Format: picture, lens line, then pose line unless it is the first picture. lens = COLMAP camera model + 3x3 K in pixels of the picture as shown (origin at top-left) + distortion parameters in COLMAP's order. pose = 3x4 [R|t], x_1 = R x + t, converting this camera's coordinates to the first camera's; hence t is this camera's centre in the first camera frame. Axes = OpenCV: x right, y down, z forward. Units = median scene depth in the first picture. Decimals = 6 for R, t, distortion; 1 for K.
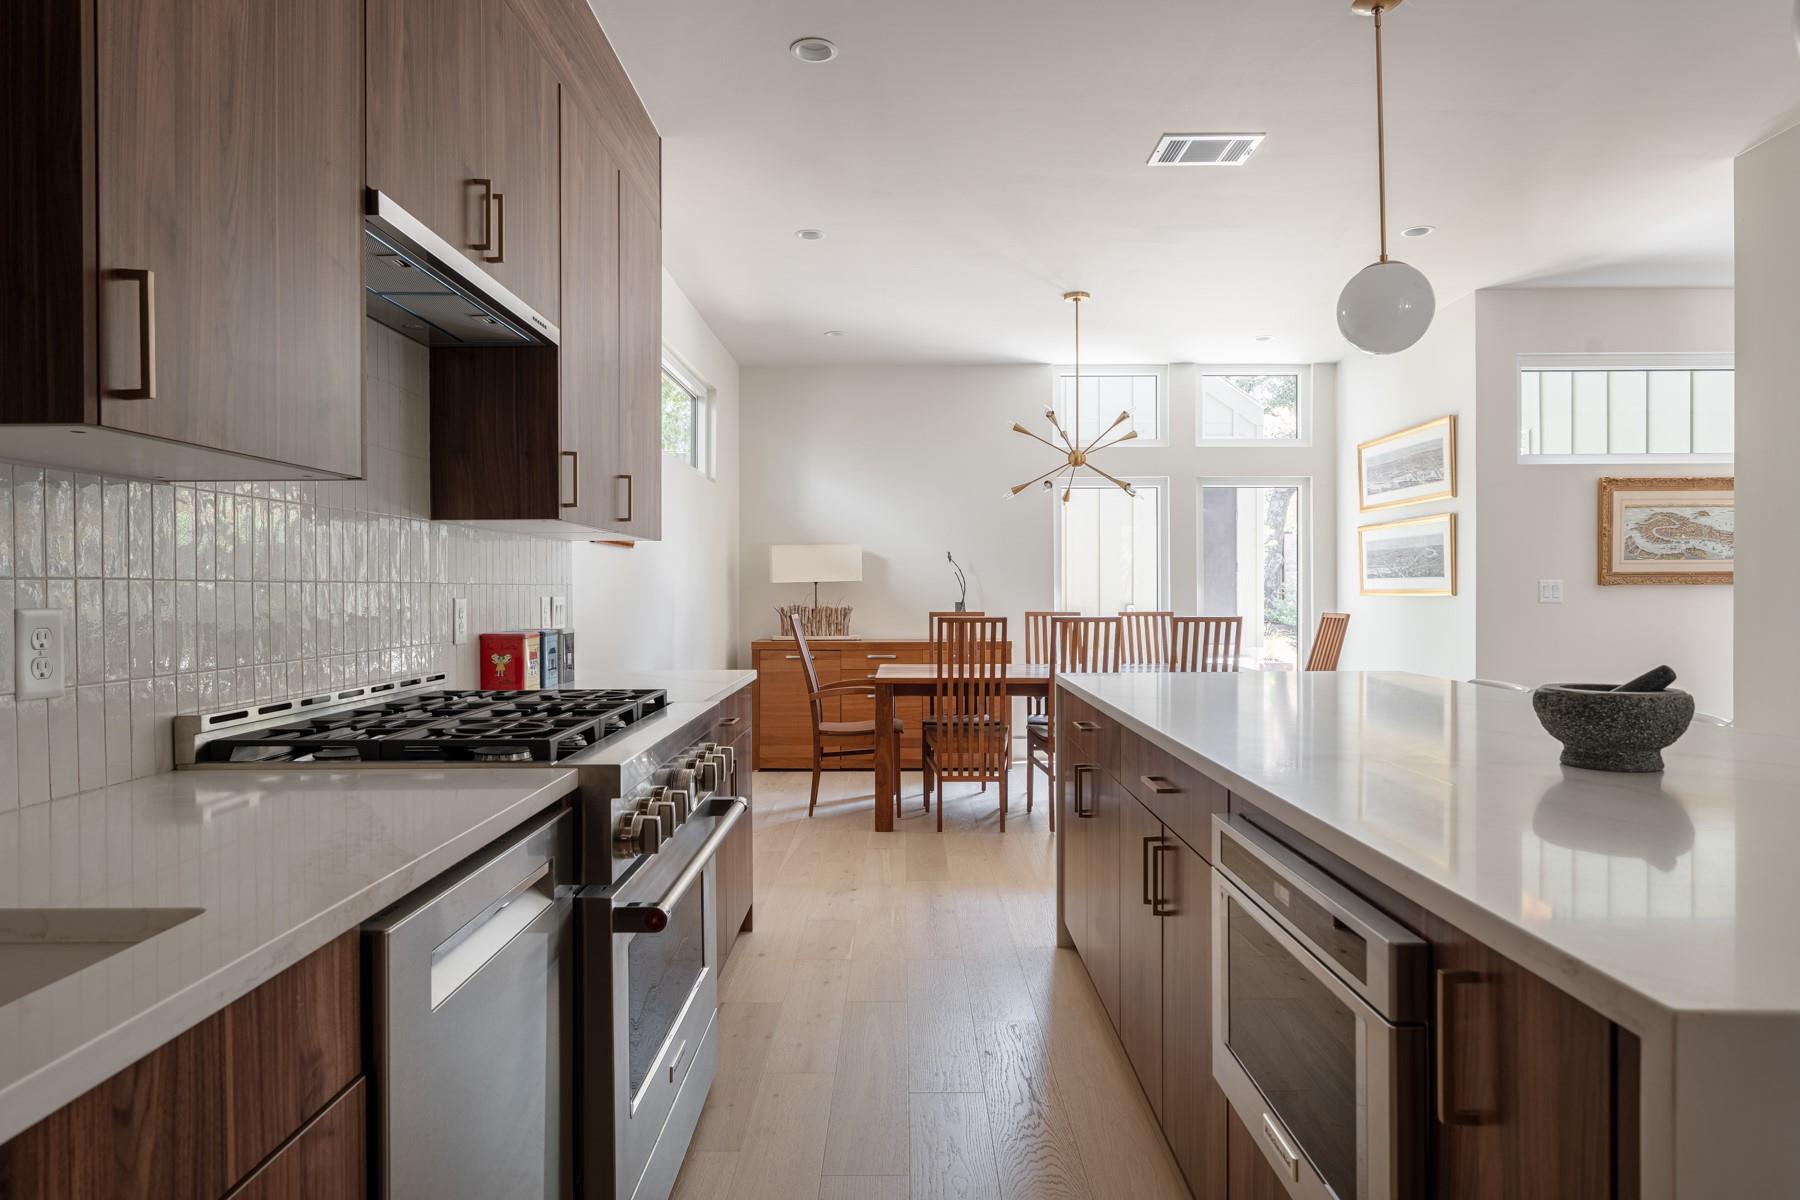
lens RADIAL K [[1089.1, 0, 903.9], [0, 1089.1, 601.7], [0, 0, 1]] dist [-0.002858, 0.001040]
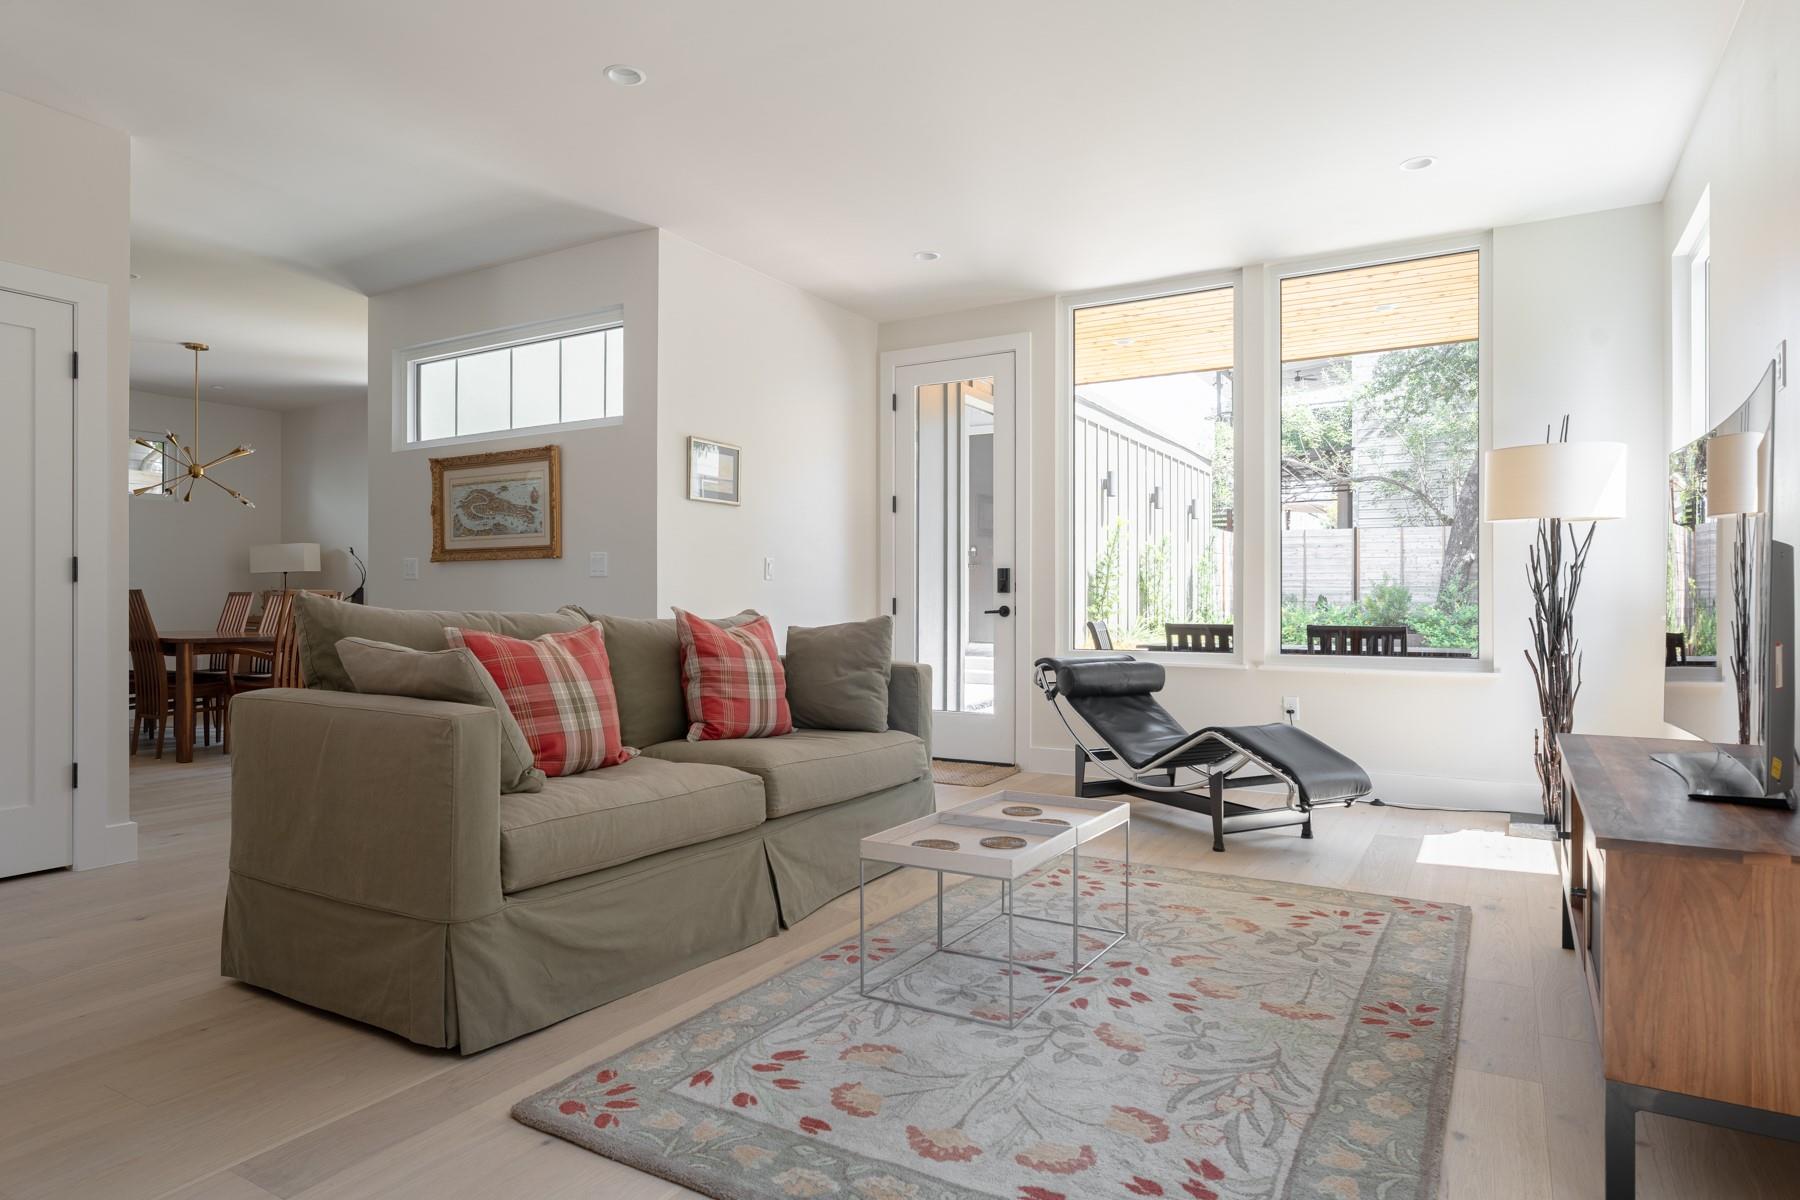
lens RADIAL K [[1035.7, 0, 903.1], [0, 1035.7, 602.8], [0, 0, 1]] dist [0.004629, 0.000438]
pose [[0.859830, 0.002633, -0.510573, 1.364151], [-0.007459, 0.999945, -0.007403, 0.024928], [0.510525, 0.010174, 0.859802, 0.330184]]
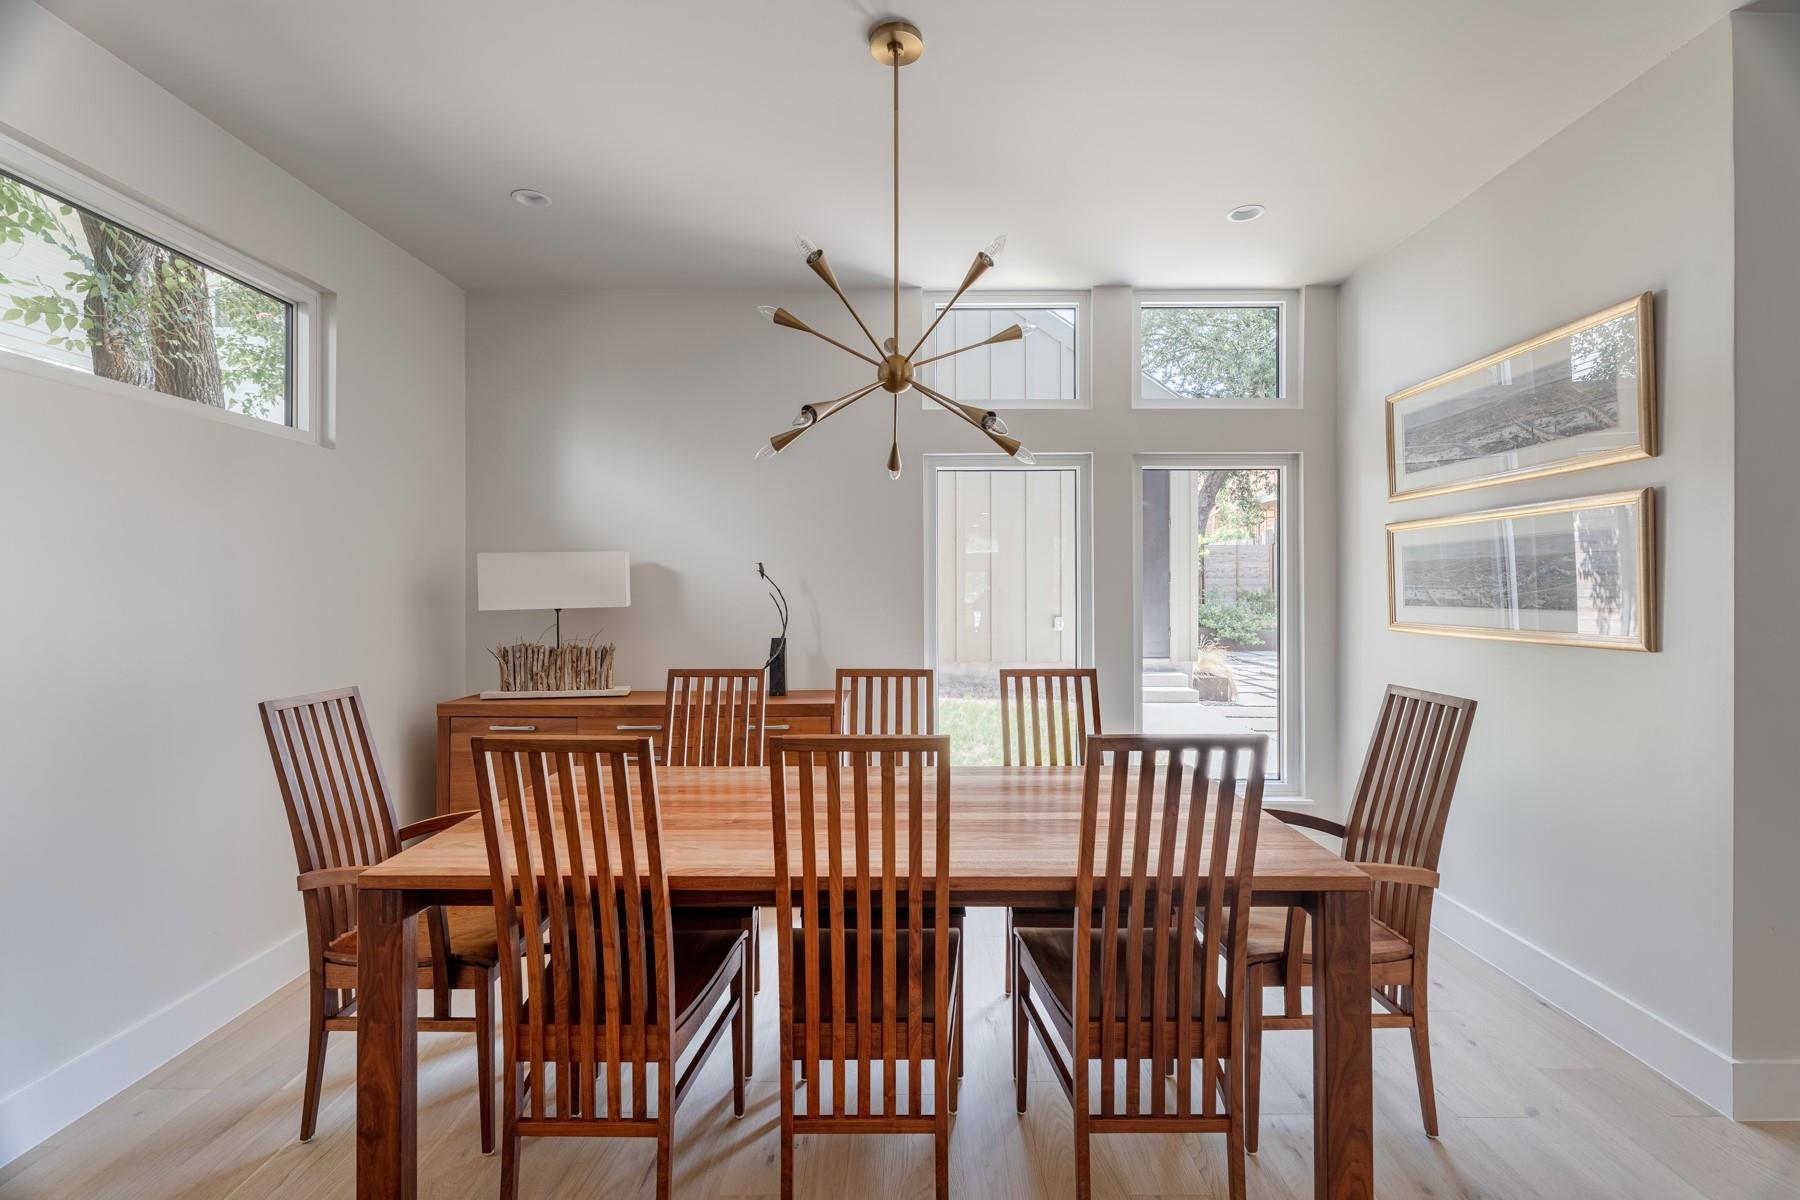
lens RADIAL K [[823.2, 0, 900.1], [0, 823.2, 597.8], [0, 0, 1]] dist [-0.000251, 0.000606]
pose [[0.999997, 0.000595, -0.002421, 0.145818], [-0.000592, 0.999999, 0.001453, -0.028570], [0.002422, -0.001452, 0.999996, 0.568465]]
